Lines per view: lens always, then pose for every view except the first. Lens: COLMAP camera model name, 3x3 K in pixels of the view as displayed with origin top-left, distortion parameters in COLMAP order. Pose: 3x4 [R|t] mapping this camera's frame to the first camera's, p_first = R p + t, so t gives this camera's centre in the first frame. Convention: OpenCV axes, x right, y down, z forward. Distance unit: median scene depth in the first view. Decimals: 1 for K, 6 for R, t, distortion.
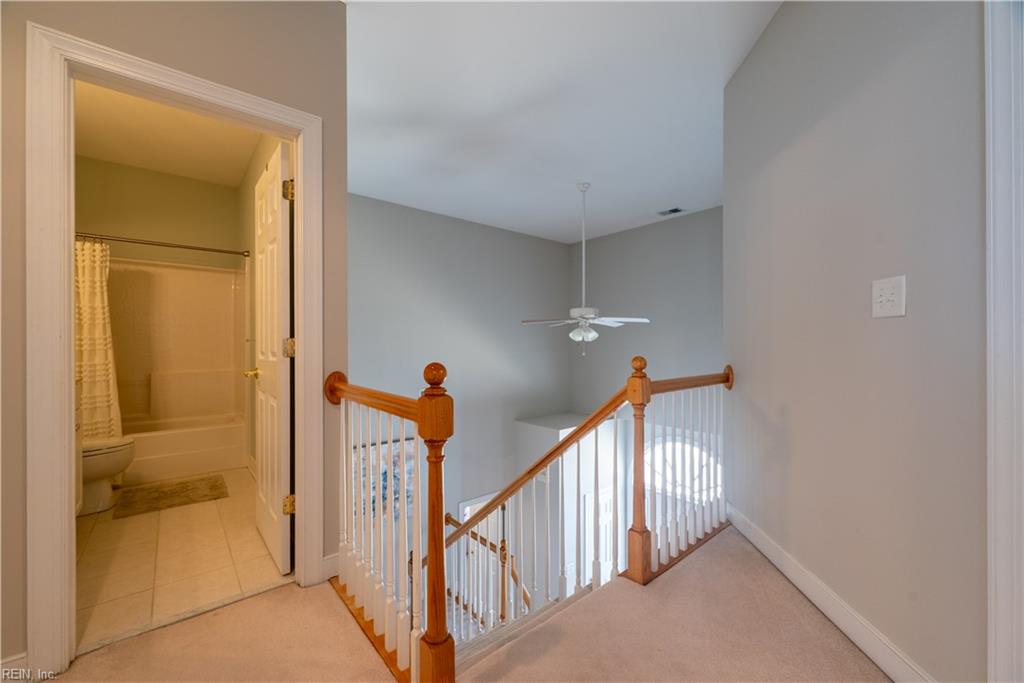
lens RADIAL K [[400.3, 0, 514.2], [0, 400.3, 342.8], [0, 0, 1]] dist [-0.012211, -0.000249]
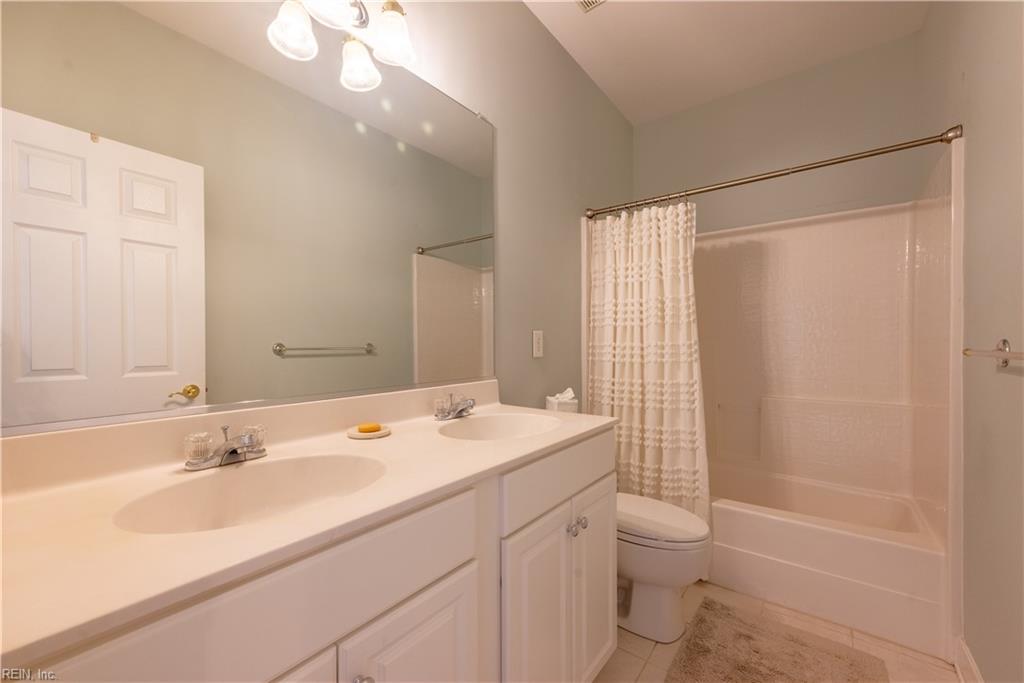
lens RADIAL K [[400.3, 0, 513.4], [0, 400.3, 341.8], [0, 0, 1]] dist [-0.012211, -0.000249]
pose [[0.199866, -0.002572, -0.979820, -0.447291], [-0.003281, 0.999989, -0.003295, -0.013655], [0.979818, 0.003873, 0.199855, 0.583568]]
